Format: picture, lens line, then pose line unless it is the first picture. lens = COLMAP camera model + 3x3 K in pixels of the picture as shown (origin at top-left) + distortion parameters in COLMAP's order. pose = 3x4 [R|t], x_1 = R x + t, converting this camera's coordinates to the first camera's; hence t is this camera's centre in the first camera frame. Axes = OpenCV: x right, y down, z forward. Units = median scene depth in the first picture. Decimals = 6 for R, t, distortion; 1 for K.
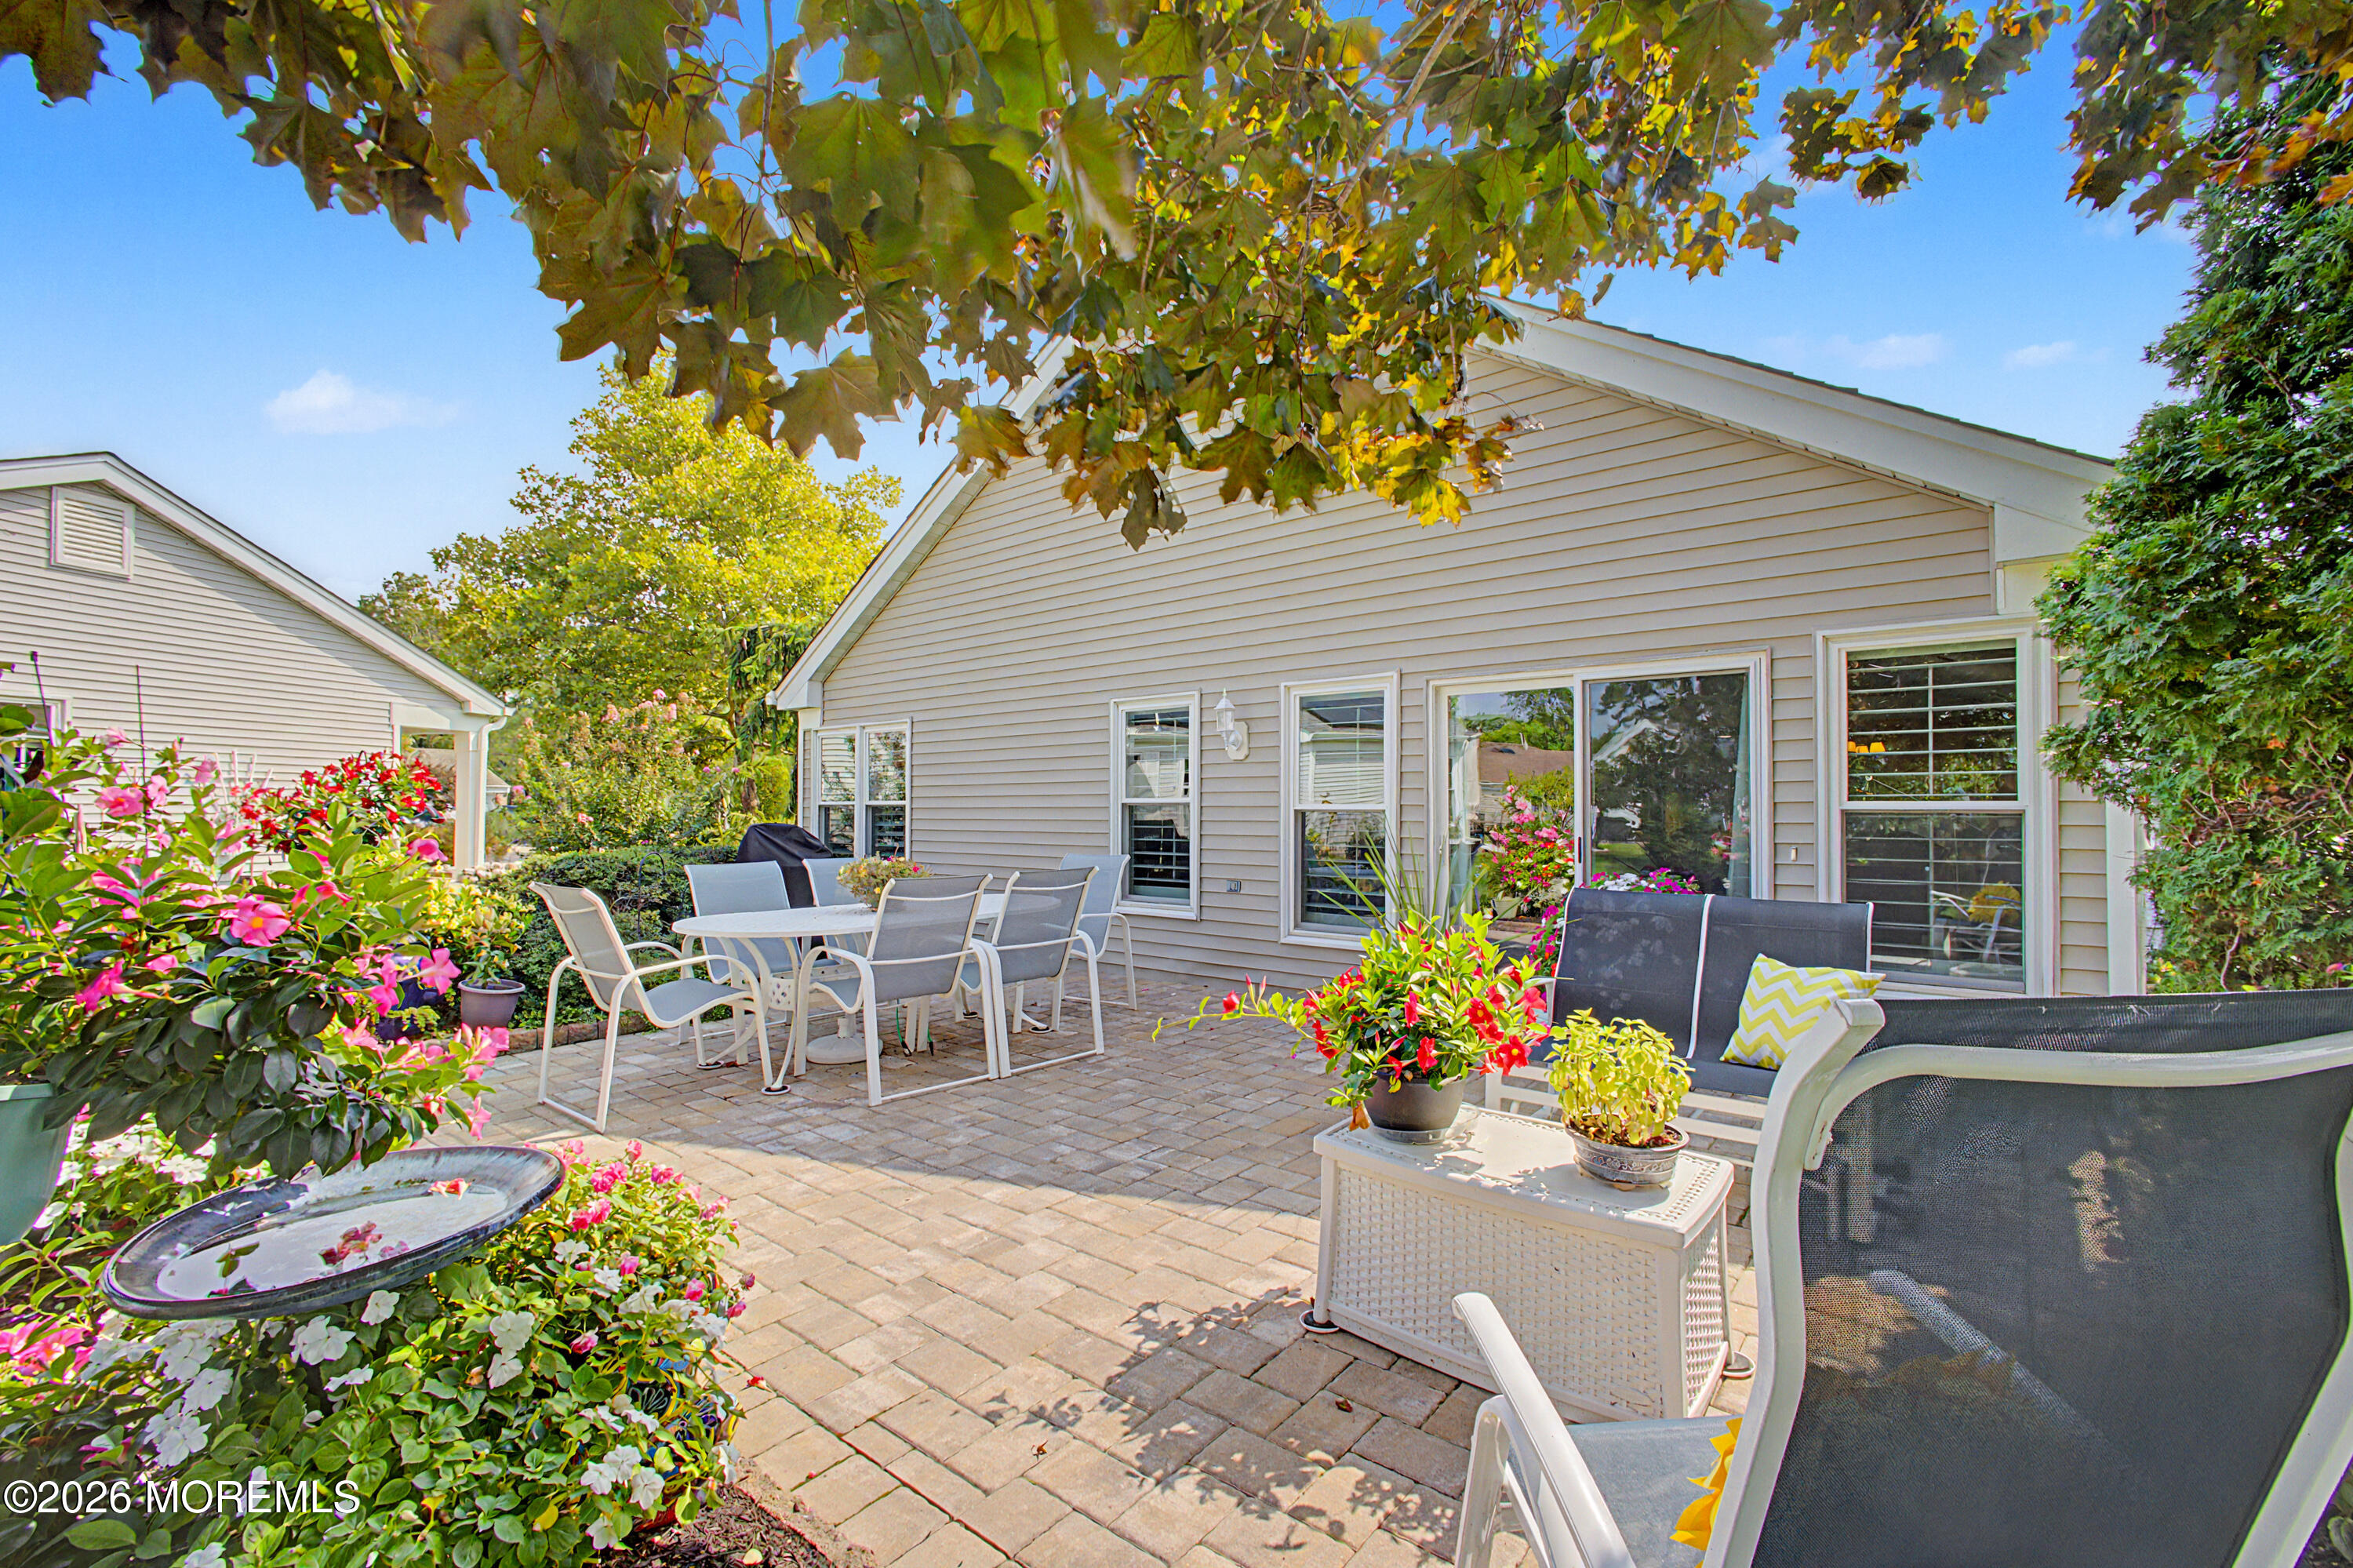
lens RADIAL K [[1015.4, 0, 1176.5], [0, 1015.4, 784.0], [0, 0, 1]] dist [-0.000981, -0.000046]
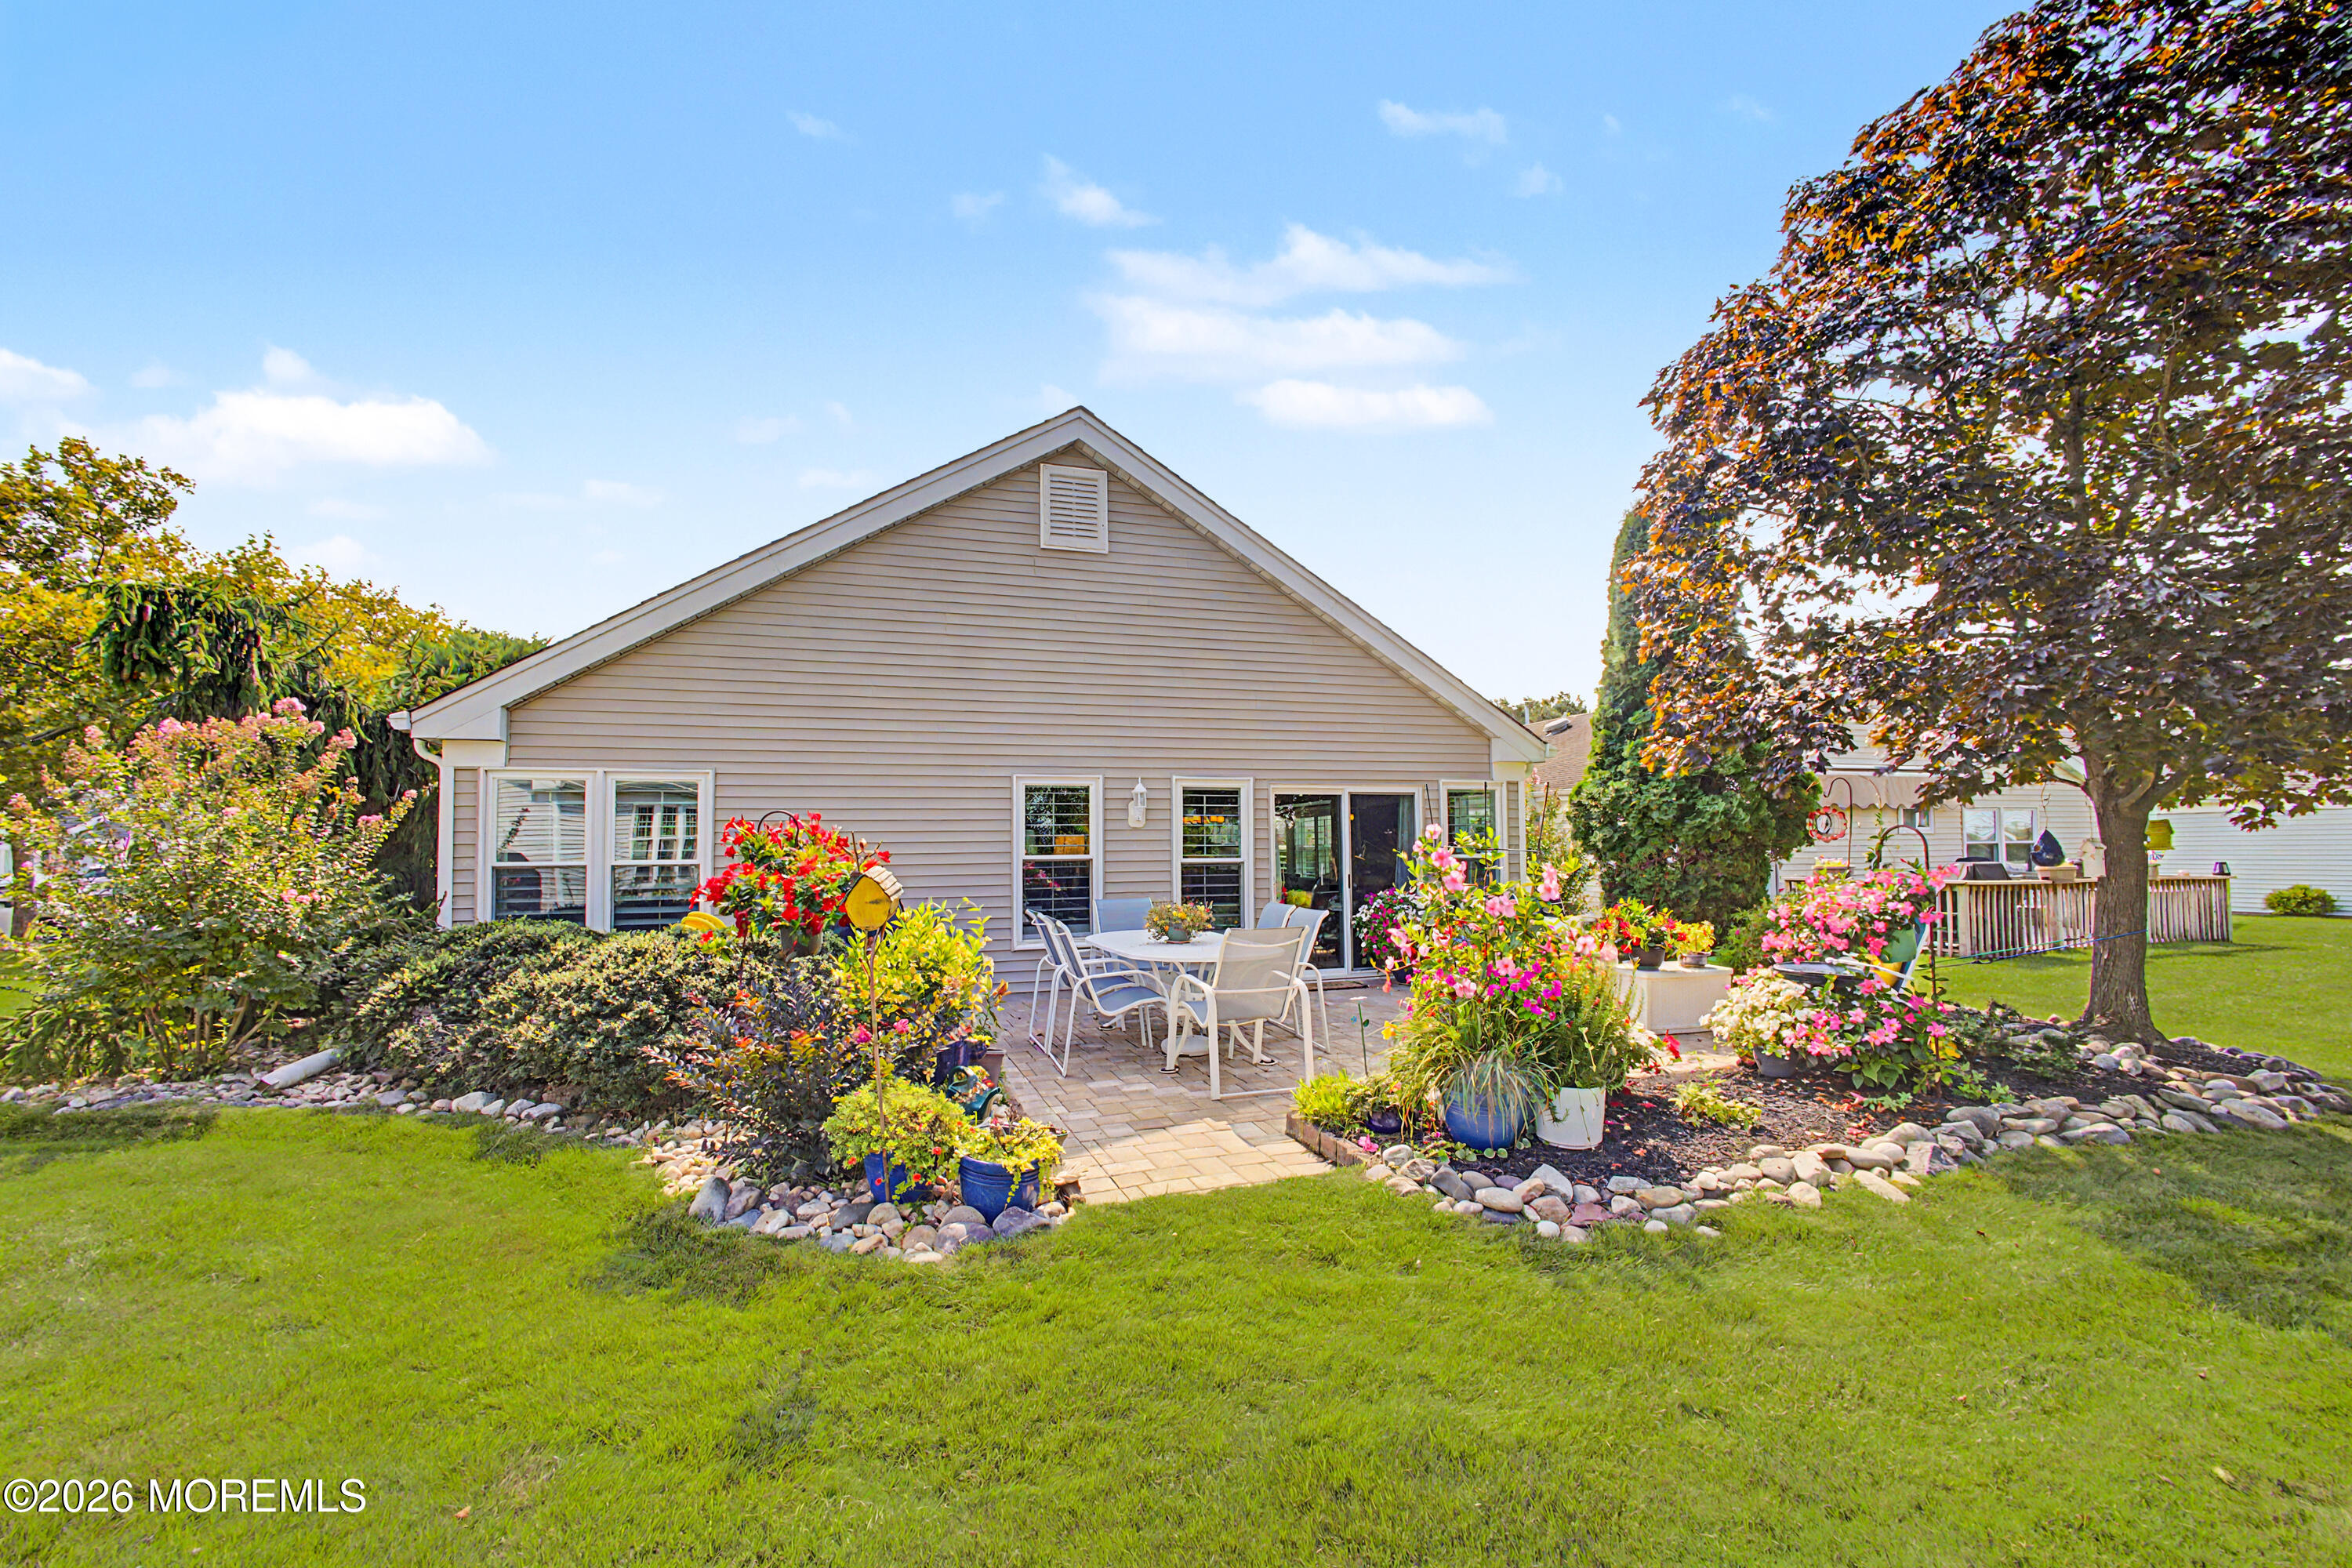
lens RADIAL K [[1014.9, 0, 1176.0], [0, 1014.9, 784.0], [0, 0, 1]] dist [-0.000981, -0.000046]
pose [[0.504819, 0.028125, 0.862767, -2.171035], [-0.016893, 0.999600, -0.022701, -0.100485], [-0.863060, -0.003114, 0.505092, 0.466060]]
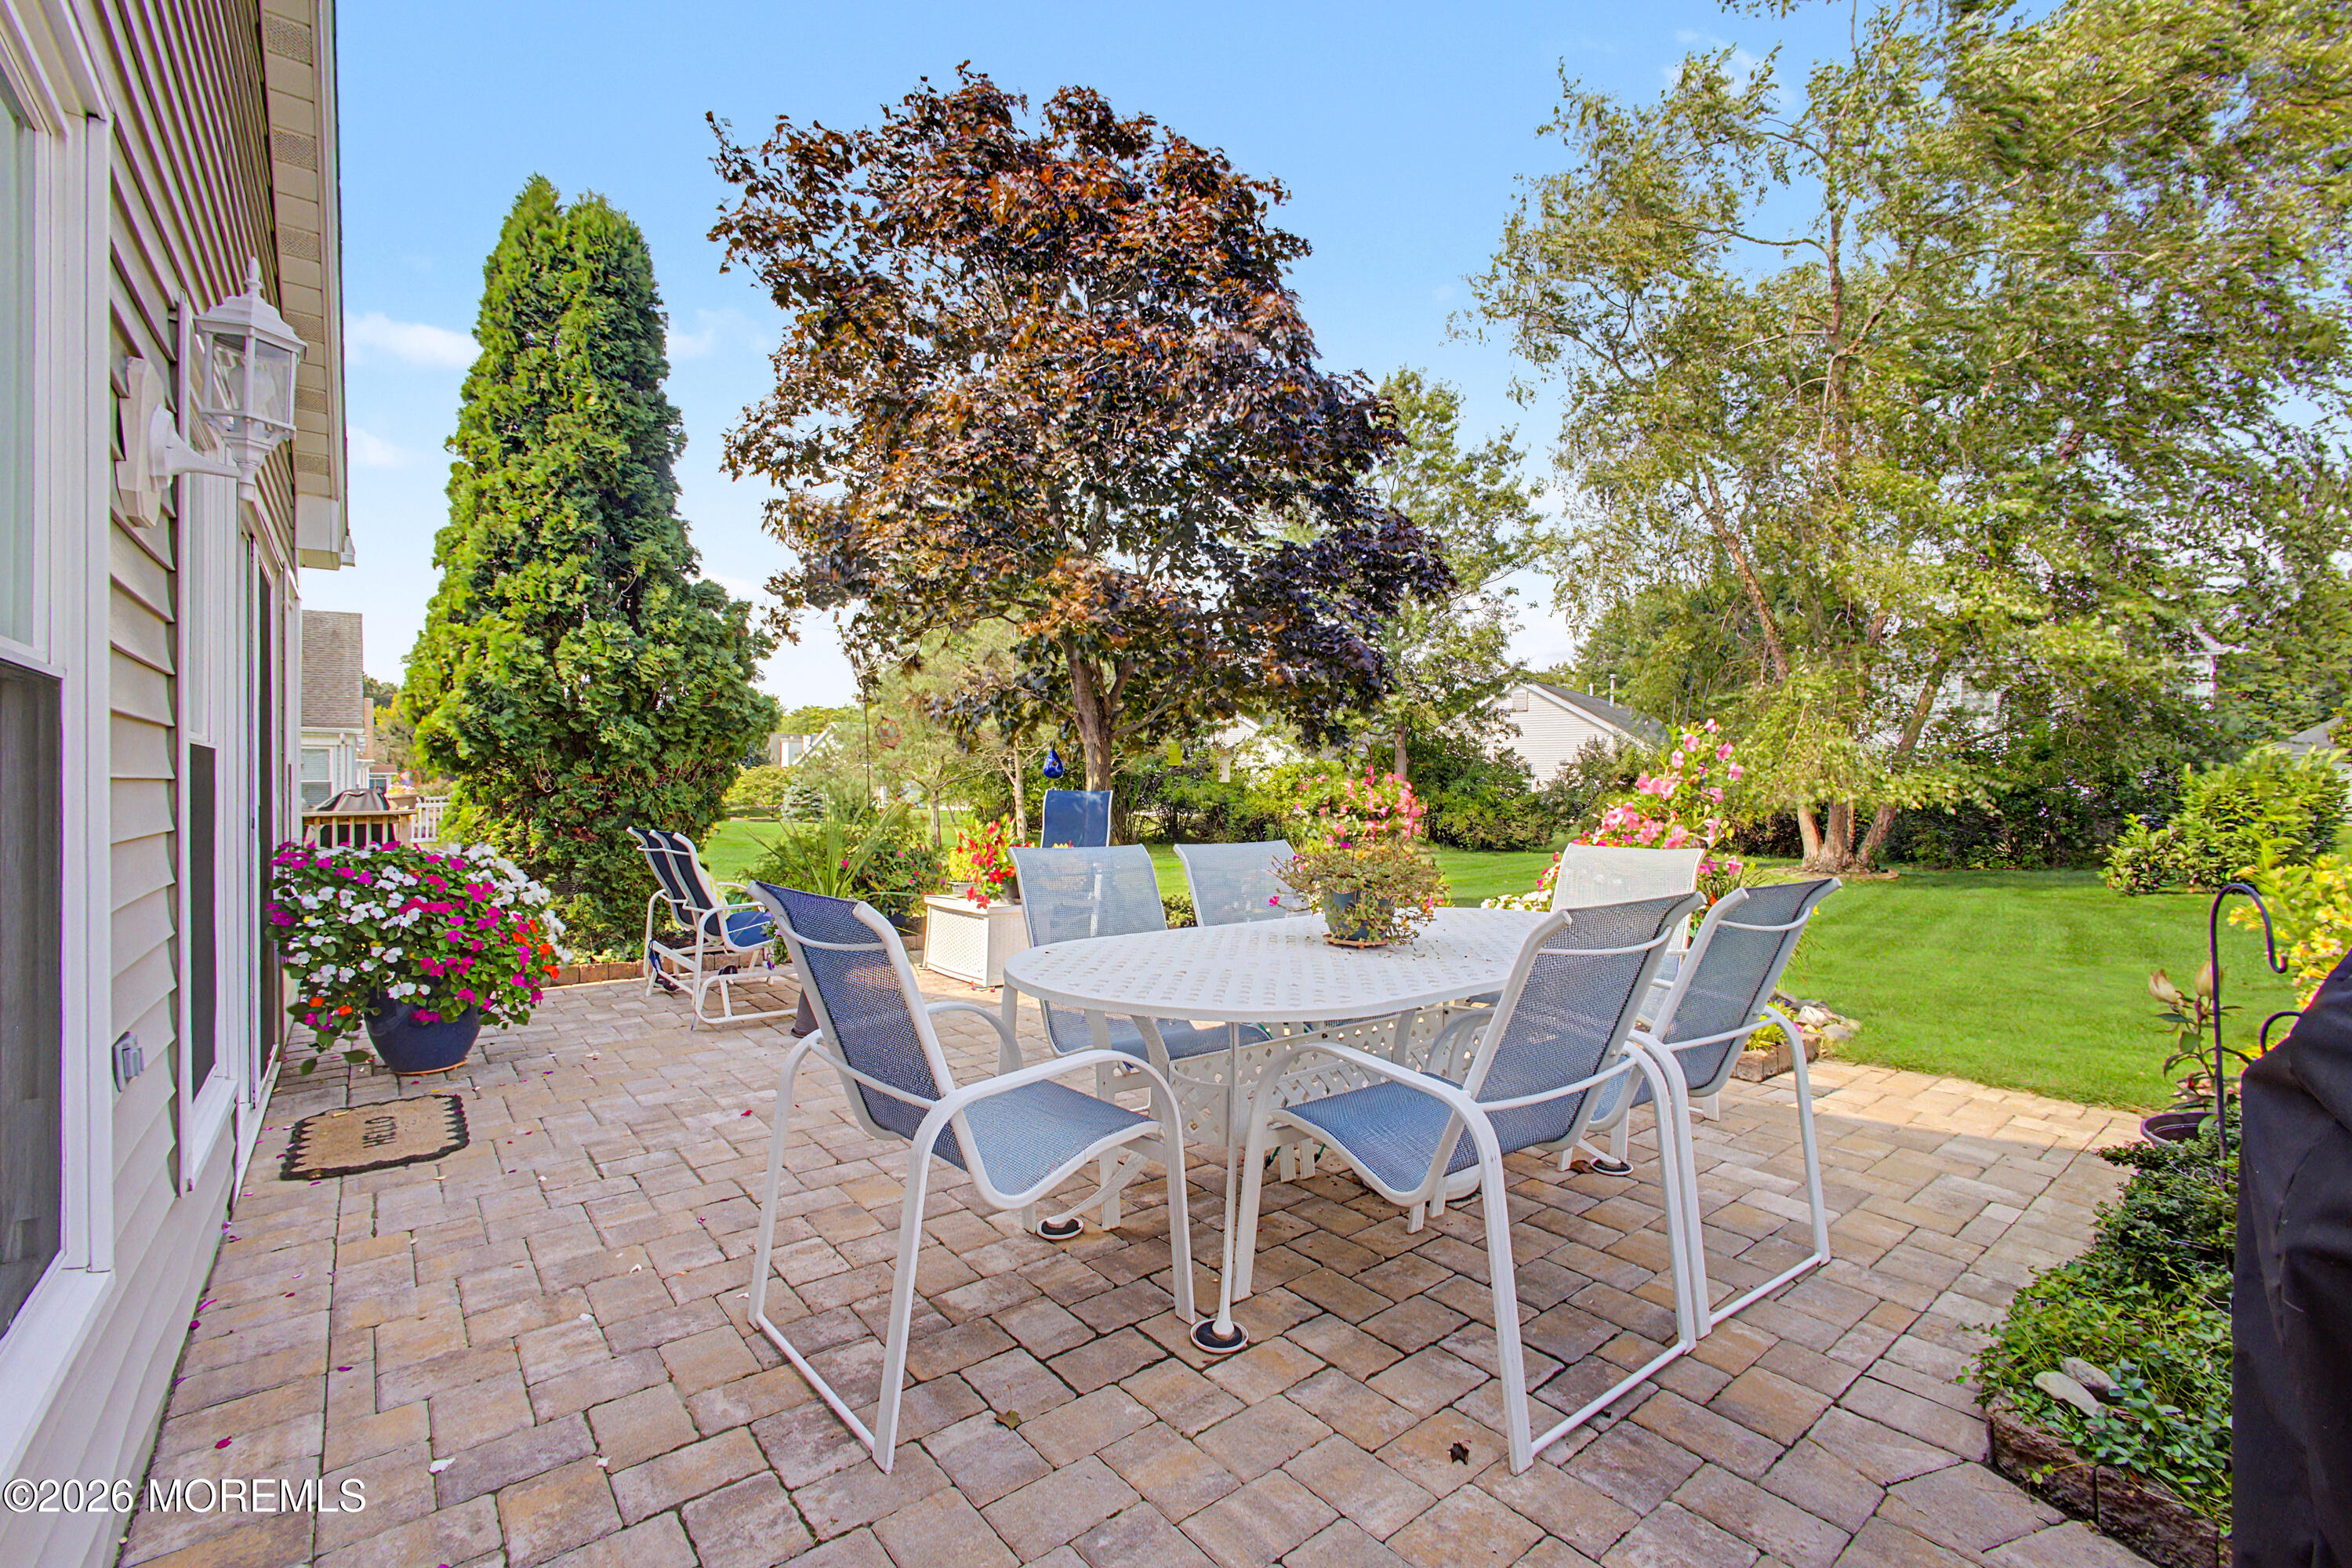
lens RADIAL K [[1014.9, 0, 1176.0], [0, 1014.9, 784.0], [0, 0, 1]] dist [-0.000981, -0.000046]
pose [[-0.978790, -0.011616, 0.204537, -0.472258], [-0.016755, 0.999585, -0.023411, 0.064088], [-0.204181, -0.026342, -0.978579, 2.264895]]
